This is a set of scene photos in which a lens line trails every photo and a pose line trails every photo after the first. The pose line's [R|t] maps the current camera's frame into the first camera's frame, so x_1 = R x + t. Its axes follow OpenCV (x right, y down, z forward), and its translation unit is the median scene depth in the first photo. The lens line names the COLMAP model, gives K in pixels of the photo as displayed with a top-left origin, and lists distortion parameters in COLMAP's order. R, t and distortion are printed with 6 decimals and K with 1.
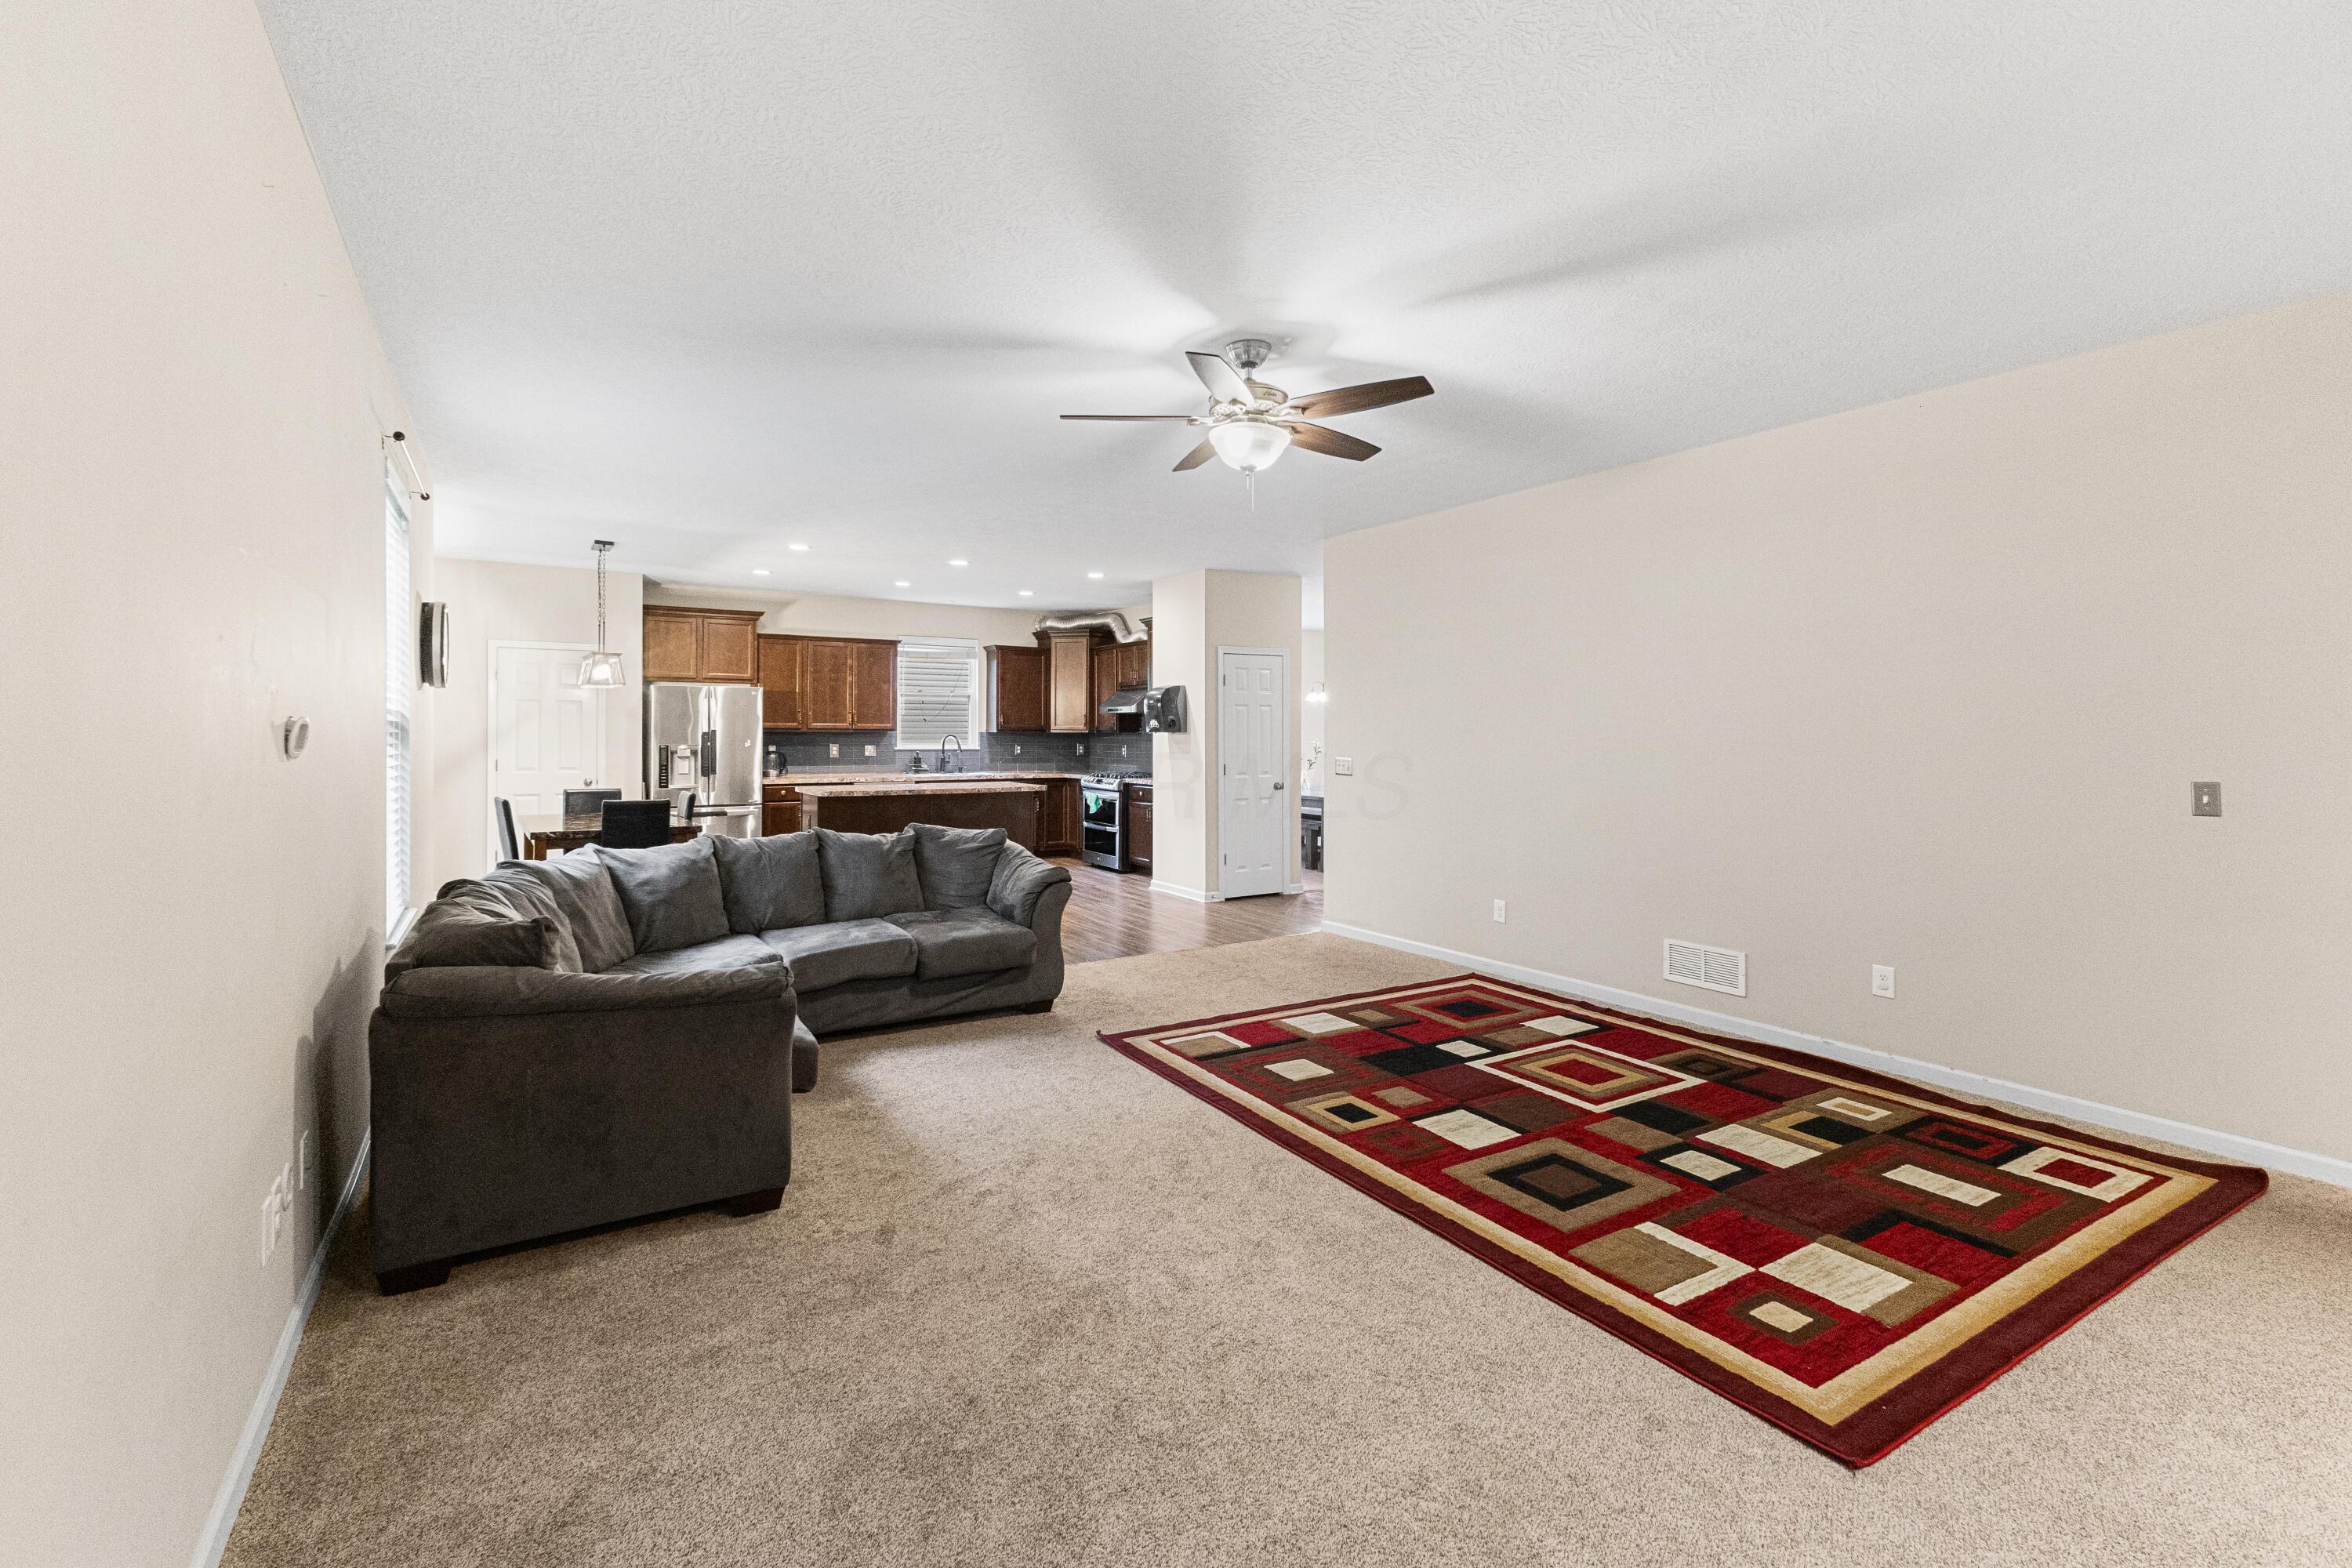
lens RADIAL K [[1001.9, 0, 1165.7], [0, 1001.9, 727.4], [0, 0, 1]] dist [0.000634, -0.000050]
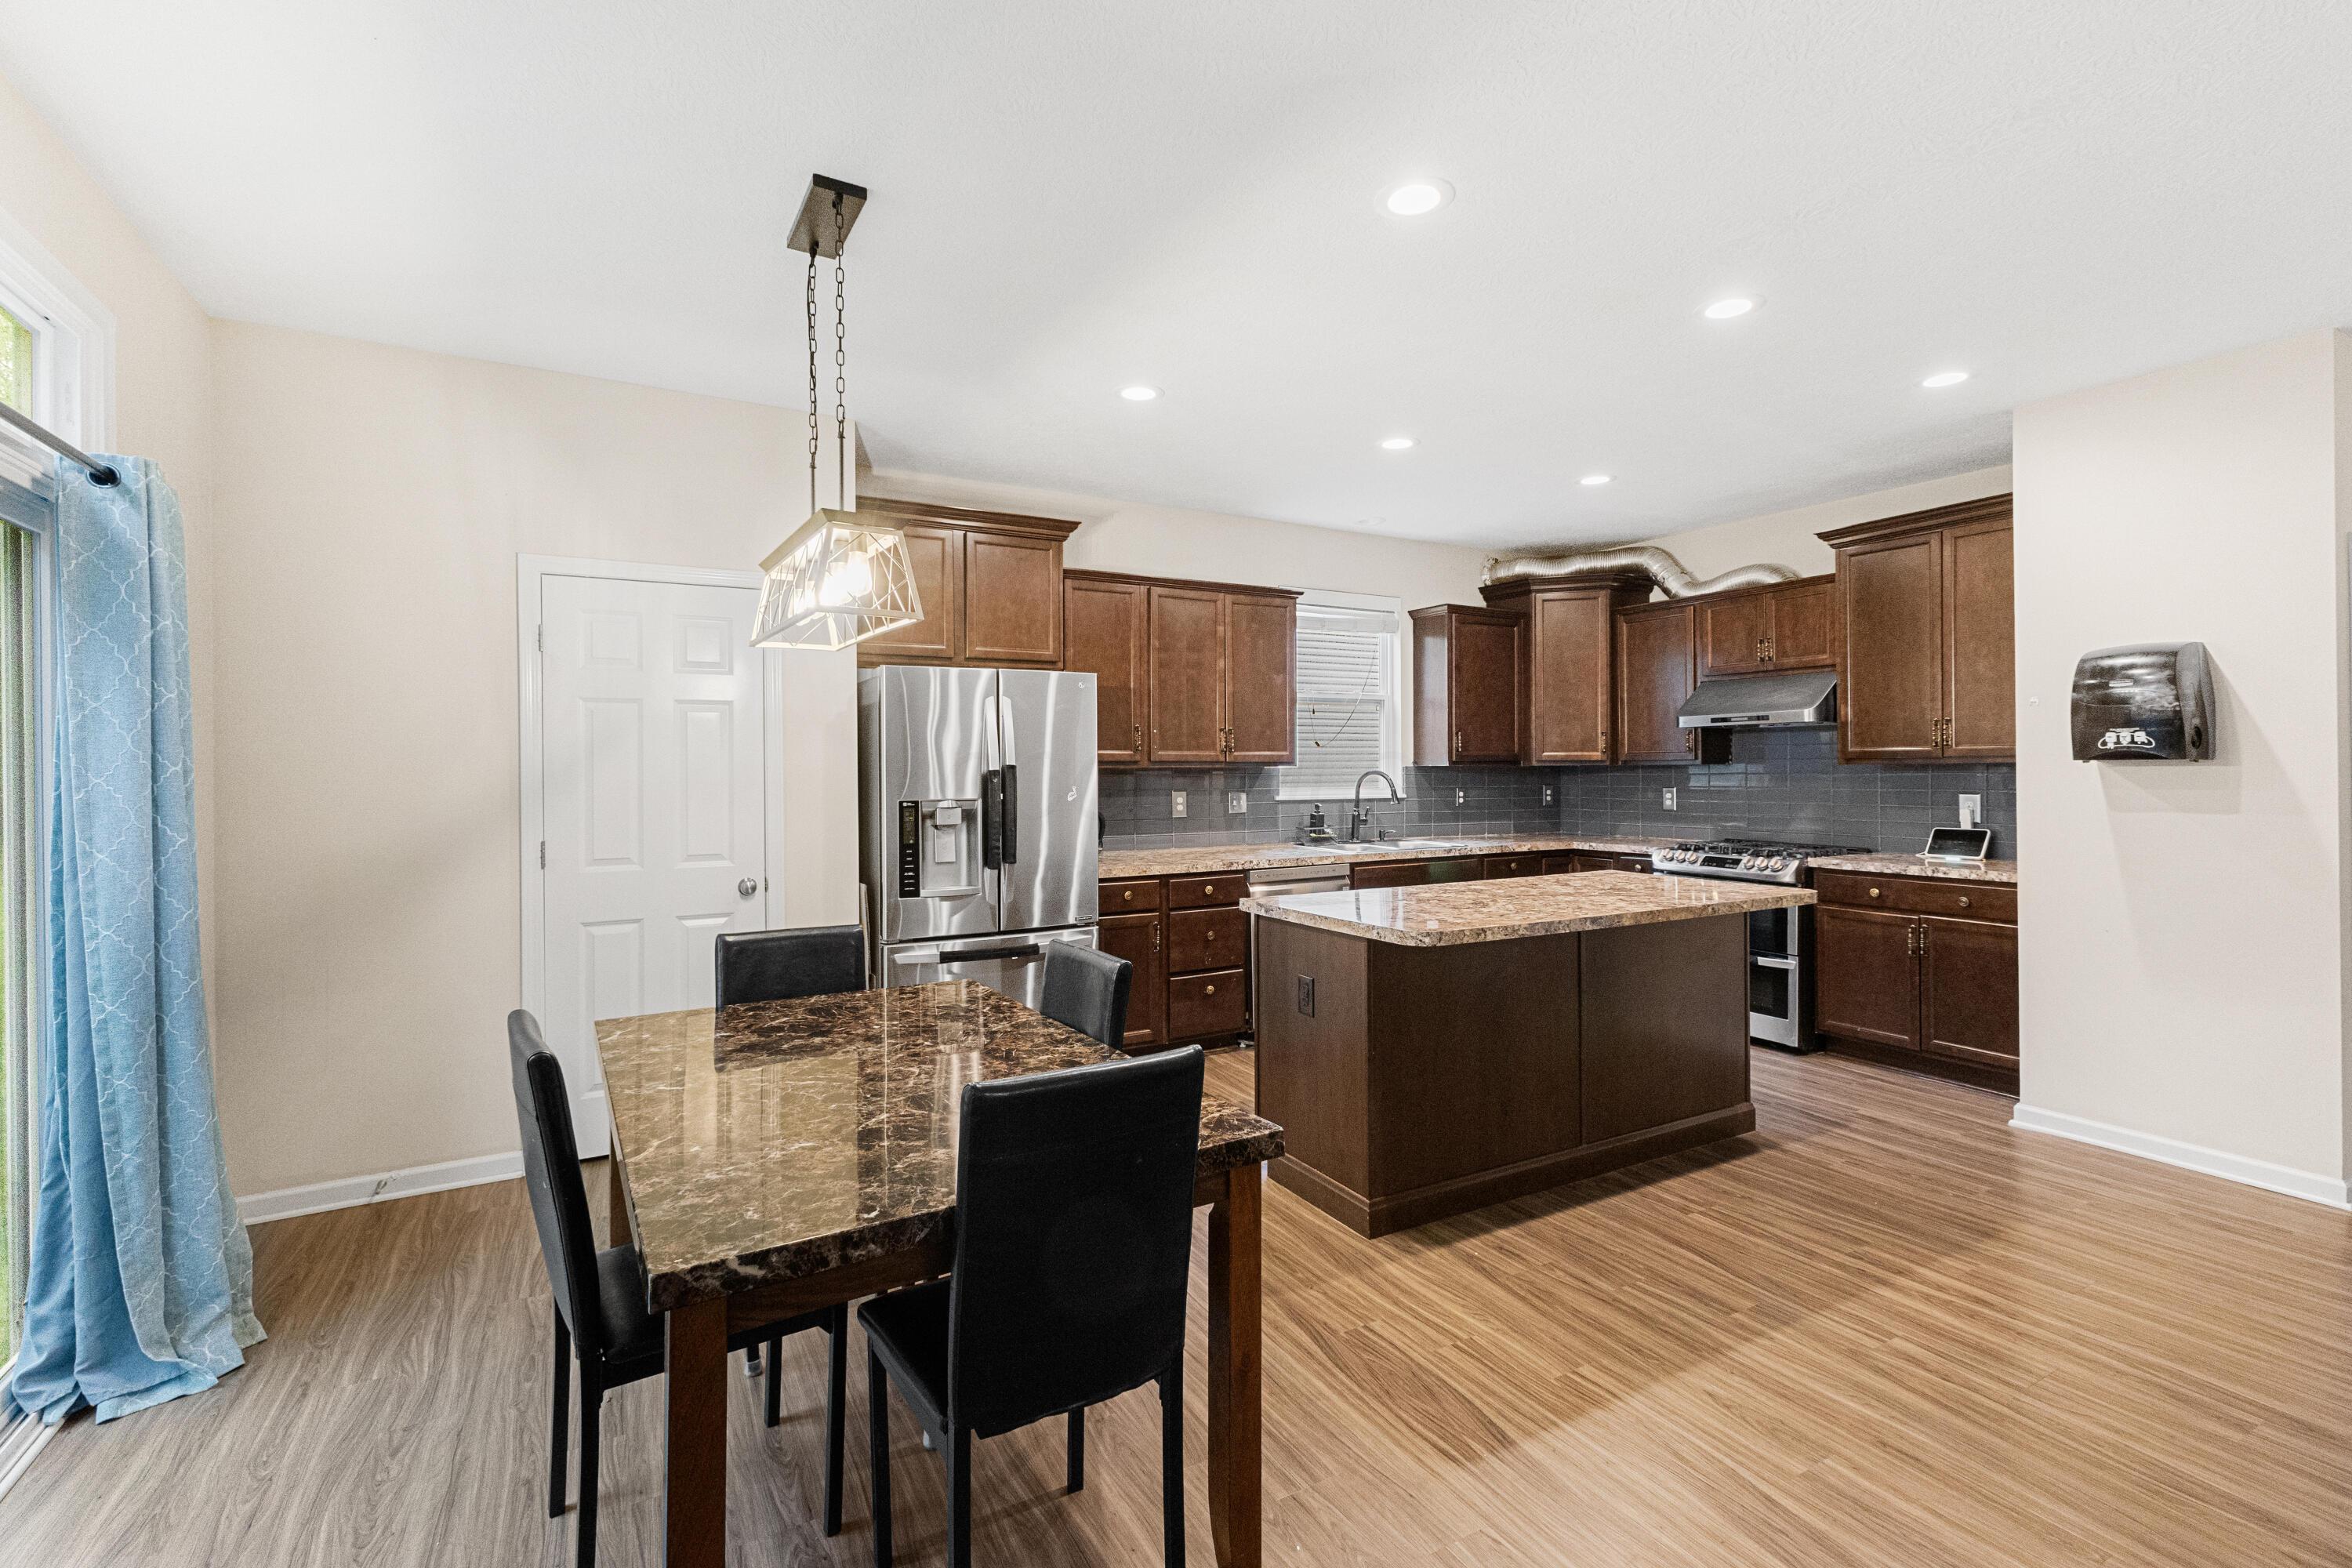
lens RADIAL K [[1031.8, 0, 1179.9], [0, 1031.8, 751.2], [0, 0, 1]] dist [0.001756, -0.000279]
pose [[0.999342, -0.008679, -0.035226, -0.322655], [0.008370, 0.999925, -0.008917, 0.000590], [0.035300, 0.008617, 0.999340, 0.482359]]
